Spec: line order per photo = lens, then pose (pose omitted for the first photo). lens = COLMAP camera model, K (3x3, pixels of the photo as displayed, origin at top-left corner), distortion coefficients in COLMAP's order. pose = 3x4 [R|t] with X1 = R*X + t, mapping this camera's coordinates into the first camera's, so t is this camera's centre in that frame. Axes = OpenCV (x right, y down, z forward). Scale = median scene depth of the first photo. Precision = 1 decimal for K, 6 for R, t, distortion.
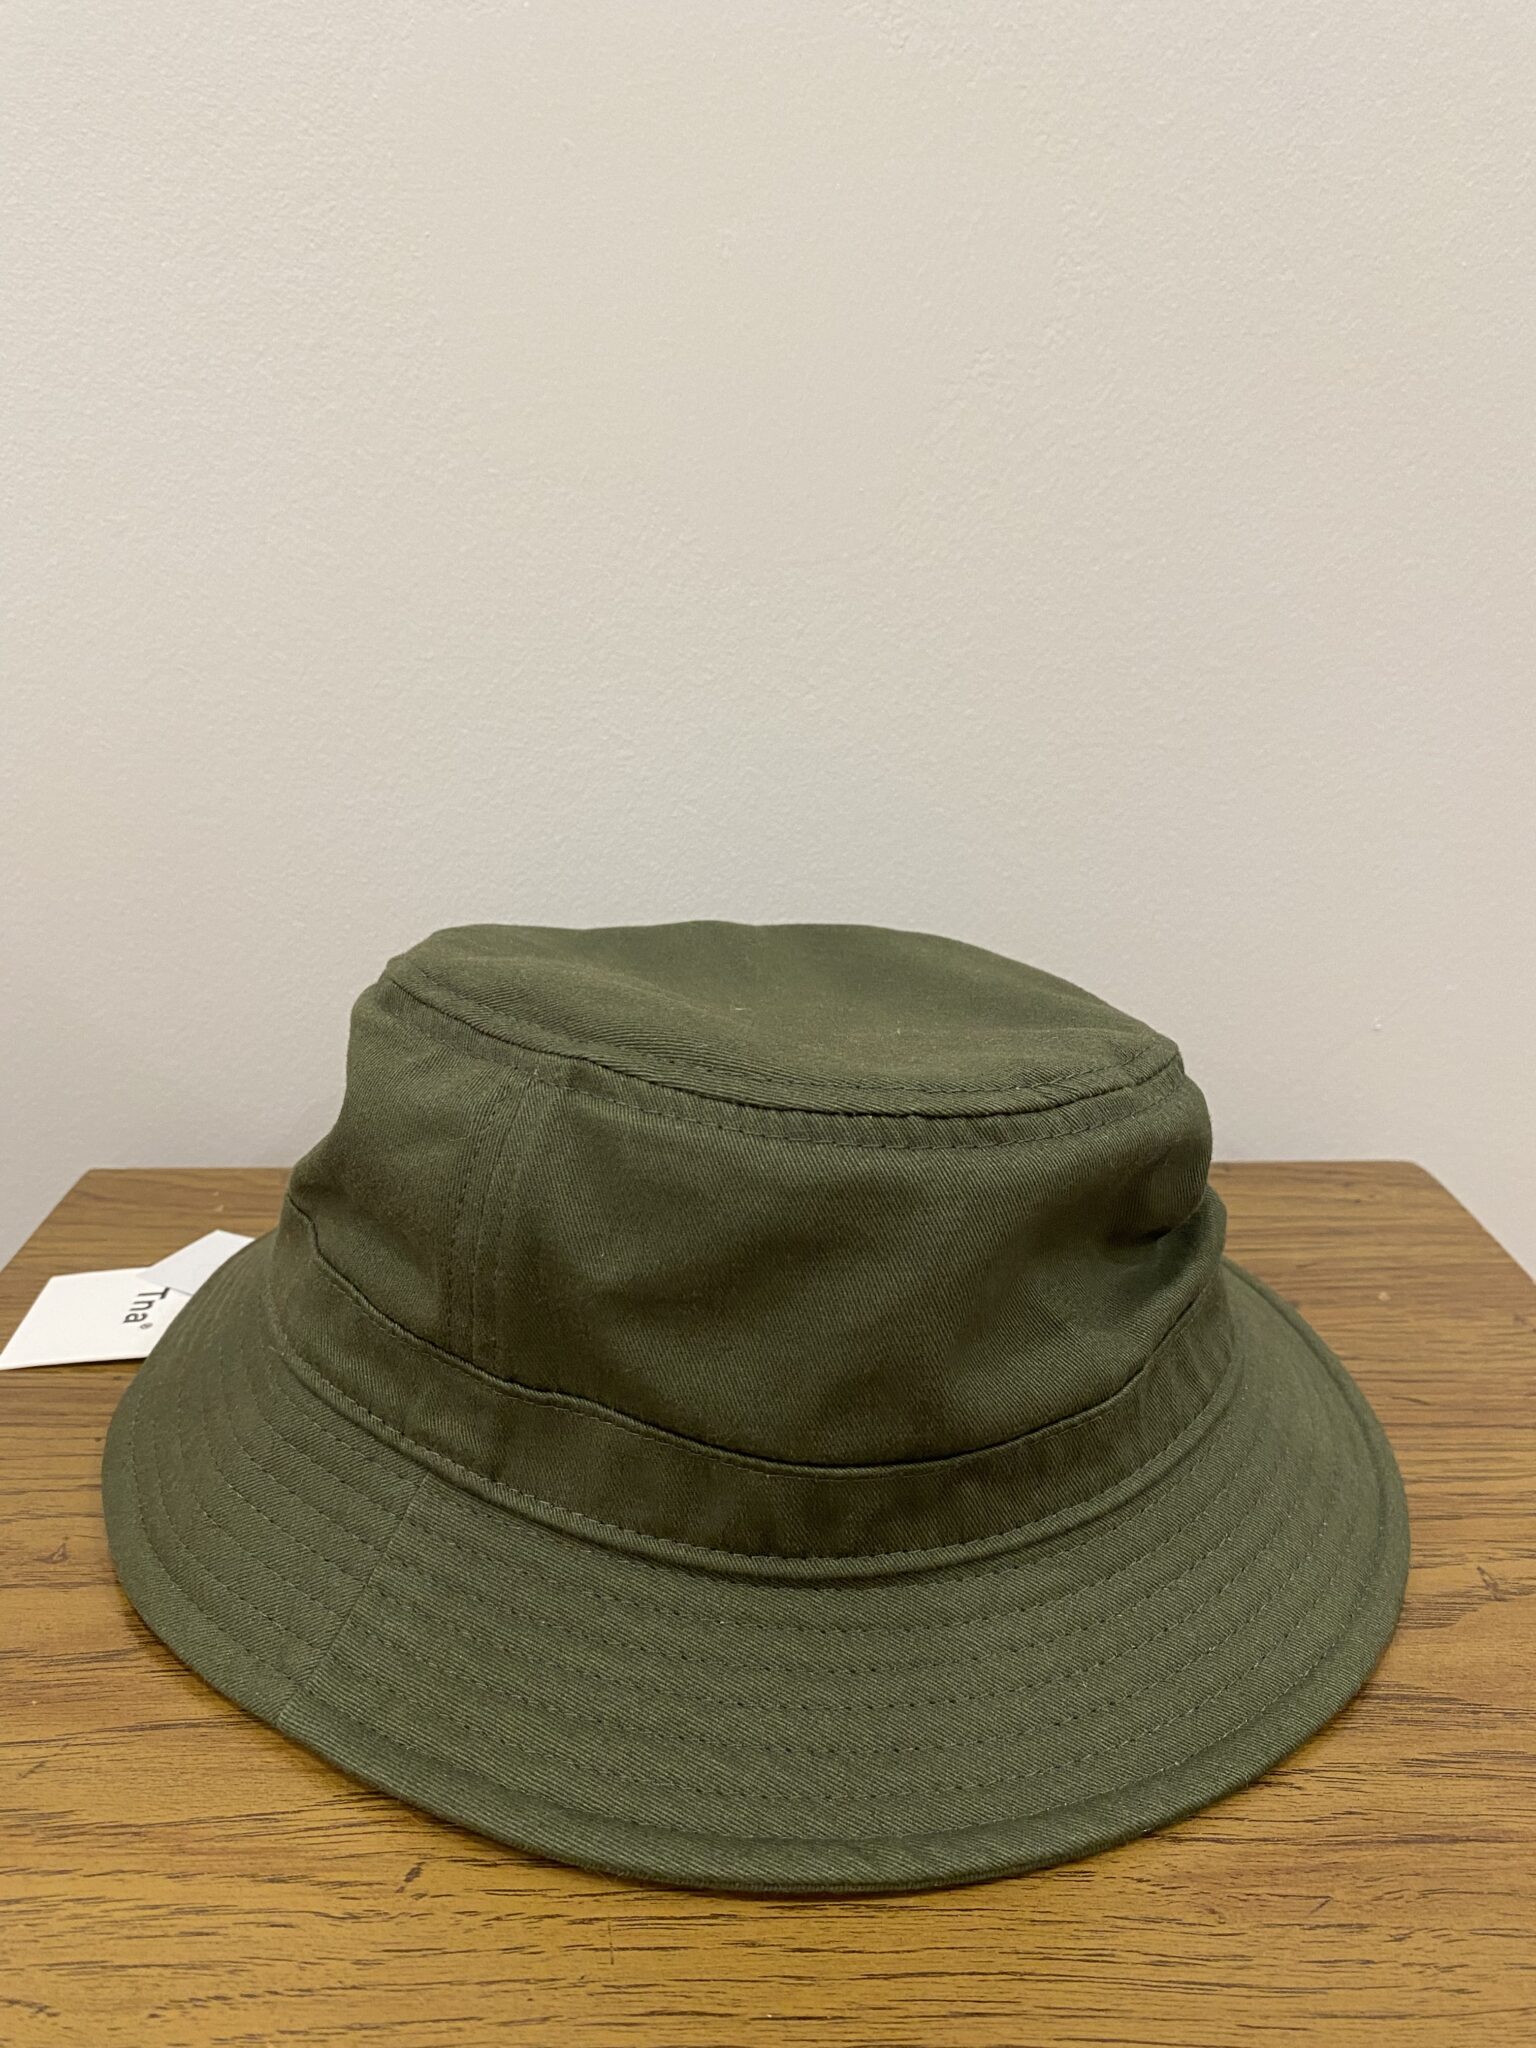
lens RADIAL K [[1544.8, 0, 786.5], [0, 1544.8, 1016.1], [0, 0, 1]] dist [0.012667, -0.026213]
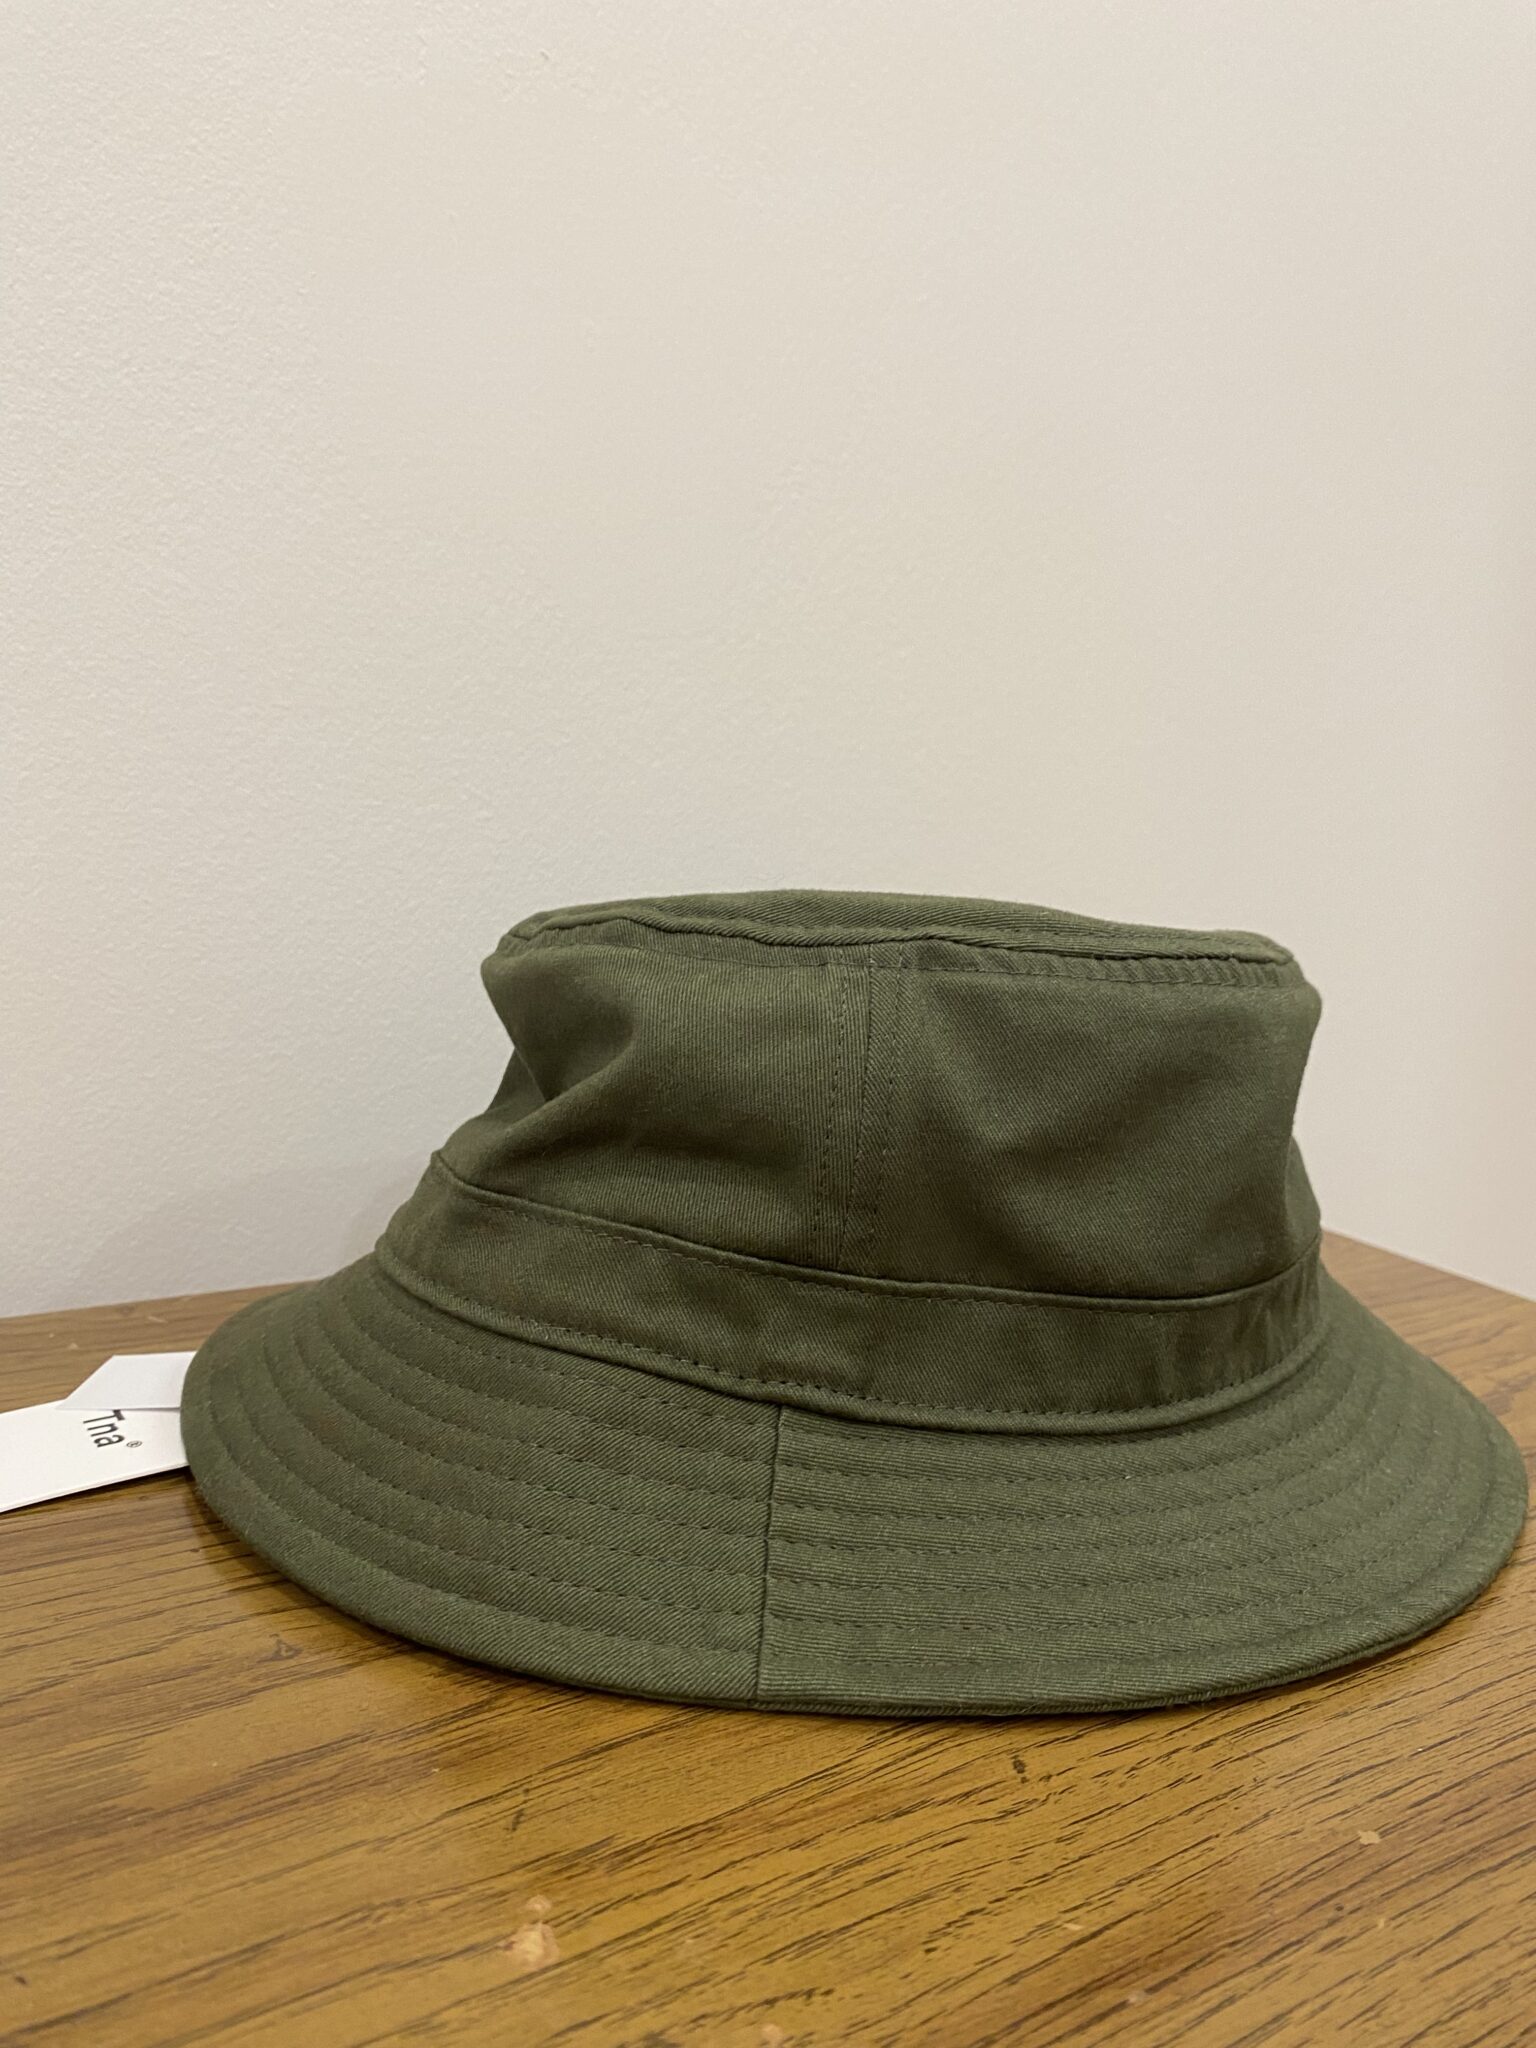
lens RADIAL K [[1544.8, 0, 784.4], [0, 1544.8, 1016.2], [0, 0, 1]] dist [0.012667, -0.026213]
pose [[0.875660, -0.048737, 0.480462, -0.690591], [0.138627, 0.978391, -0.153407, 0.215920], [-0.462603, 0.200938, 0.863494, 0.166944]]
